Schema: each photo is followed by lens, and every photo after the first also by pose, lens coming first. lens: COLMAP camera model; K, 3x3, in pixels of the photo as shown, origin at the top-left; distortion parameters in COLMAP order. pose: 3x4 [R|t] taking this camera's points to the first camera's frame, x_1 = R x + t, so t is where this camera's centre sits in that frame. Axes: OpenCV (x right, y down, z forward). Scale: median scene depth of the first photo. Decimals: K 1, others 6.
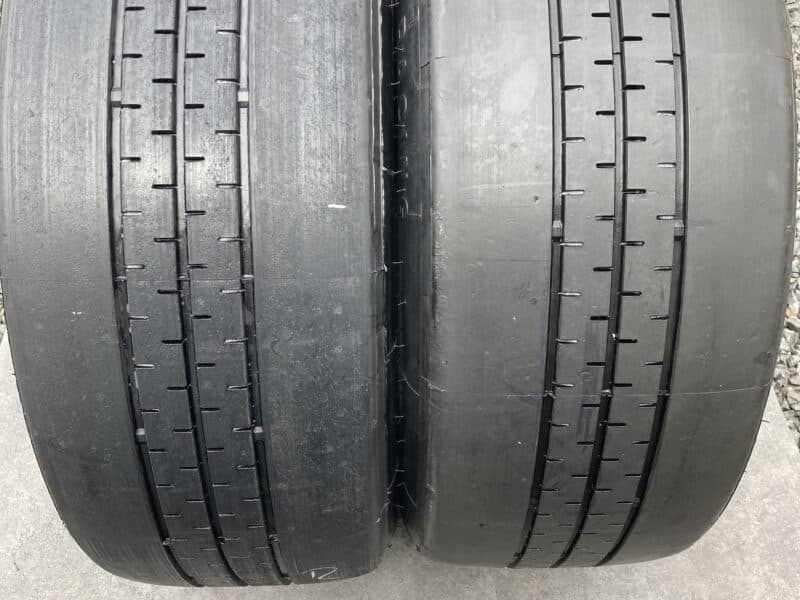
lens RADIAL K [[635.9, 0, 404.0], [0, 635.9, 299.6], [0, 0, 1]] dist [0.055722, -0.094435]
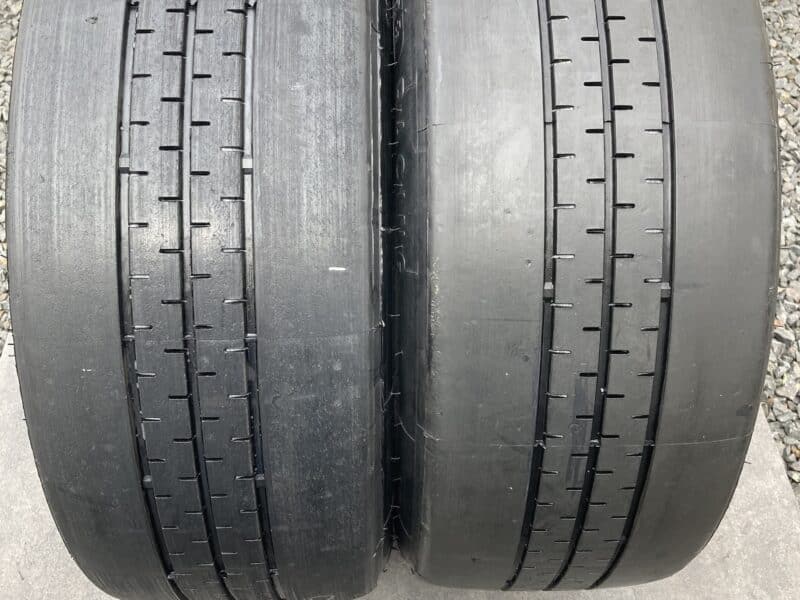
lens RADIAL K [[630.4, 0, 400.0], [0, 630.4, 300.0], [0, 0, 1]] dist [0.058229, -0.099643]
pose [[0.999980, 0.005680, 0.002860, -0.005000], [-0.005729, 0.999828, 0.017660, -0.110335], [-0.002759, -0.017676, 0.999840, -0.030546]]
